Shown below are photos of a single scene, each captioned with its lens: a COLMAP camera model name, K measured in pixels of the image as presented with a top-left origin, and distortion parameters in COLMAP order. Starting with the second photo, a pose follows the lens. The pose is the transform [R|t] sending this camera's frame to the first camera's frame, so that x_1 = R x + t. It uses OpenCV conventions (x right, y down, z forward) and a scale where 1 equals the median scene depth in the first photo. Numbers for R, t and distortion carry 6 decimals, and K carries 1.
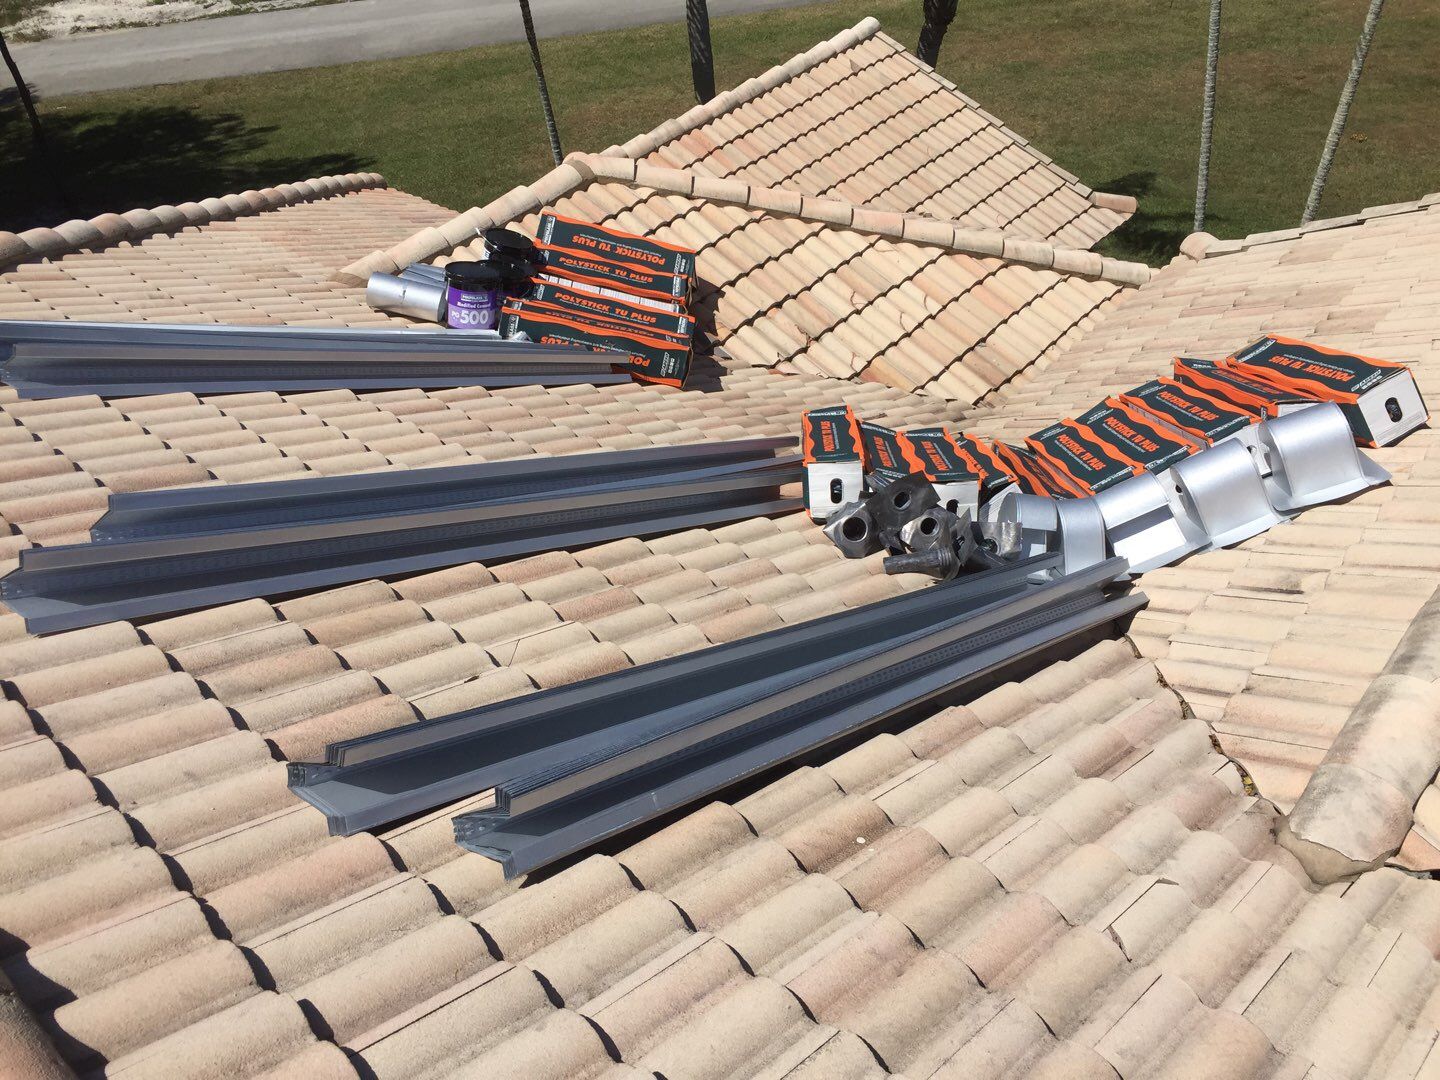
lens RADIAL K [[1190.3, 0, 720.0], [0, 1190.3, 540.0], [0, 0, 1]] dist [0.059870, -0.083046]
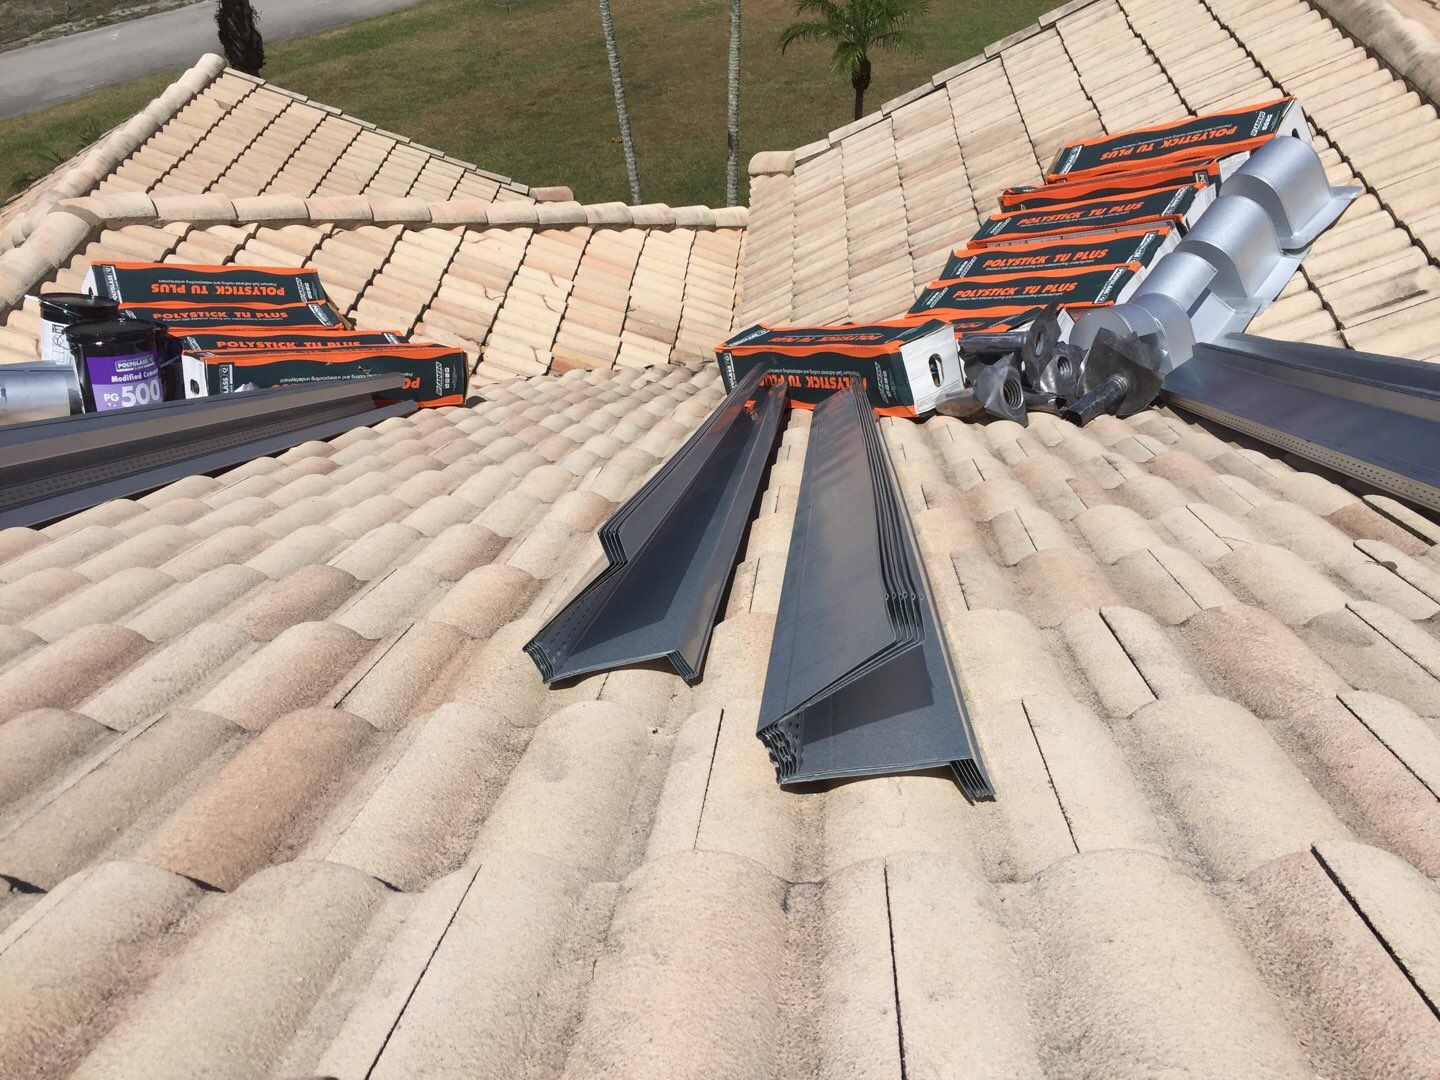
lens RADIAL K [[1190.3, 0, 720.0], [0, 1190.3, 540.0], [0, 0, 1]] dist [0.059870, -0.083046]
pose [[0.776646, -0.348133, 0.524999, -0.259549], [0.386051, 0.921609, 0.040033, -0.013712], [-0.497780, 0.171585, 0.850161, 0.234181]]
